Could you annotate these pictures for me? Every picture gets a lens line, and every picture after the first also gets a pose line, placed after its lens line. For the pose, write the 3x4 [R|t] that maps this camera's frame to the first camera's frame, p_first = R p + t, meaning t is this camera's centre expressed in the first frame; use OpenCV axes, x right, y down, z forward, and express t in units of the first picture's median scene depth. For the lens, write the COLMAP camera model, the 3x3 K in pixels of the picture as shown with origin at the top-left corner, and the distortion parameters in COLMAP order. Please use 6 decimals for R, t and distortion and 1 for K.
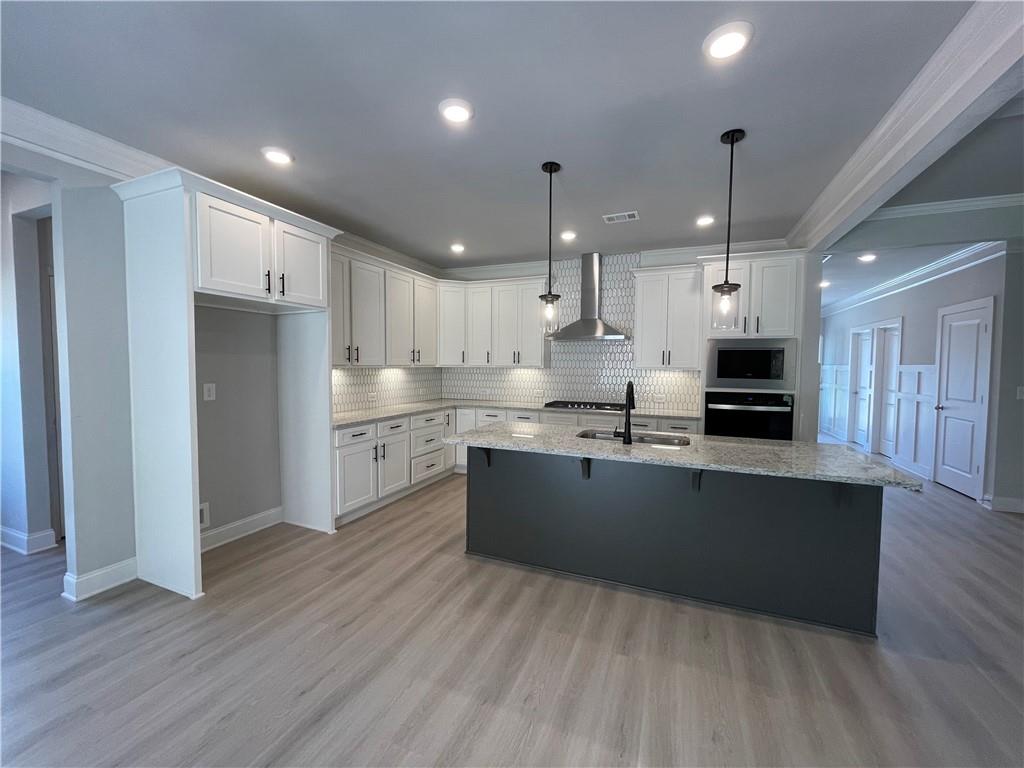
lens RADIAL K [[409.8, 0, 514.4], [0, 409.8, 382.9], [0, 0, 1]] dist [-0.000771, -0.000040]
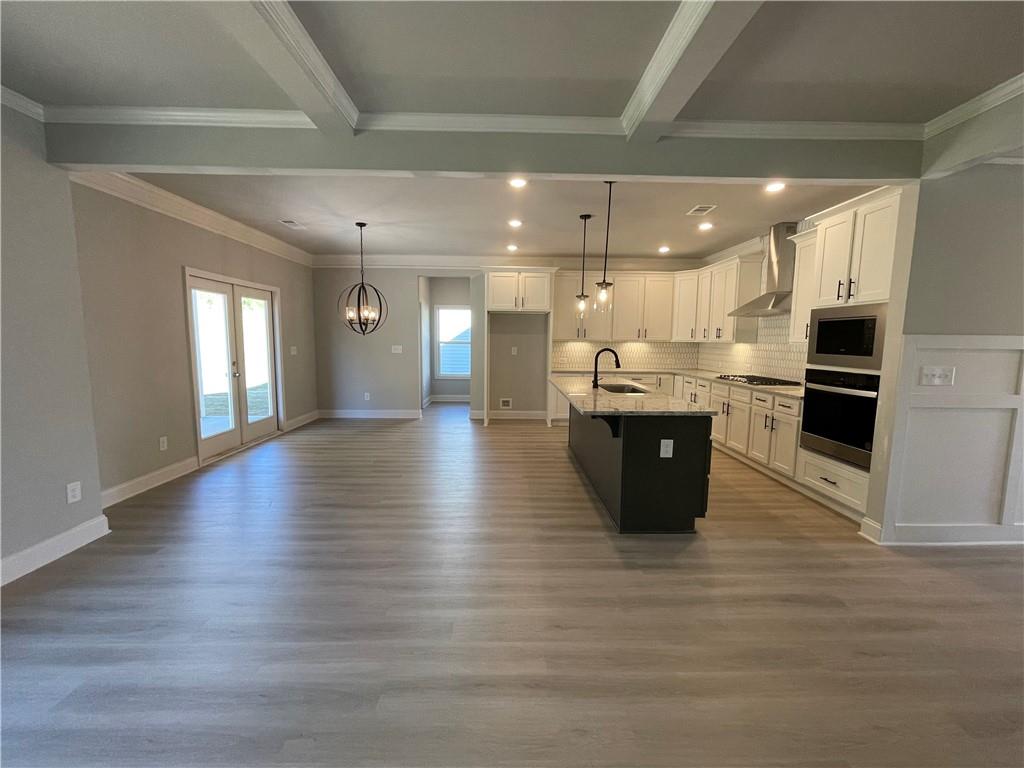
lens RADIAL K [[409.8, 0, 514.4], [0, 409.8, 382.9], [0, 0, 1]] dist [-0.000771, -0.000040]
pose [[0.398267, 0.093480, -0.912494, 1.102898], [-0.046949, 0.995567, 0.081499, 0.010391], [0.916067, 0.010382, 0.400891, 0.064061]]
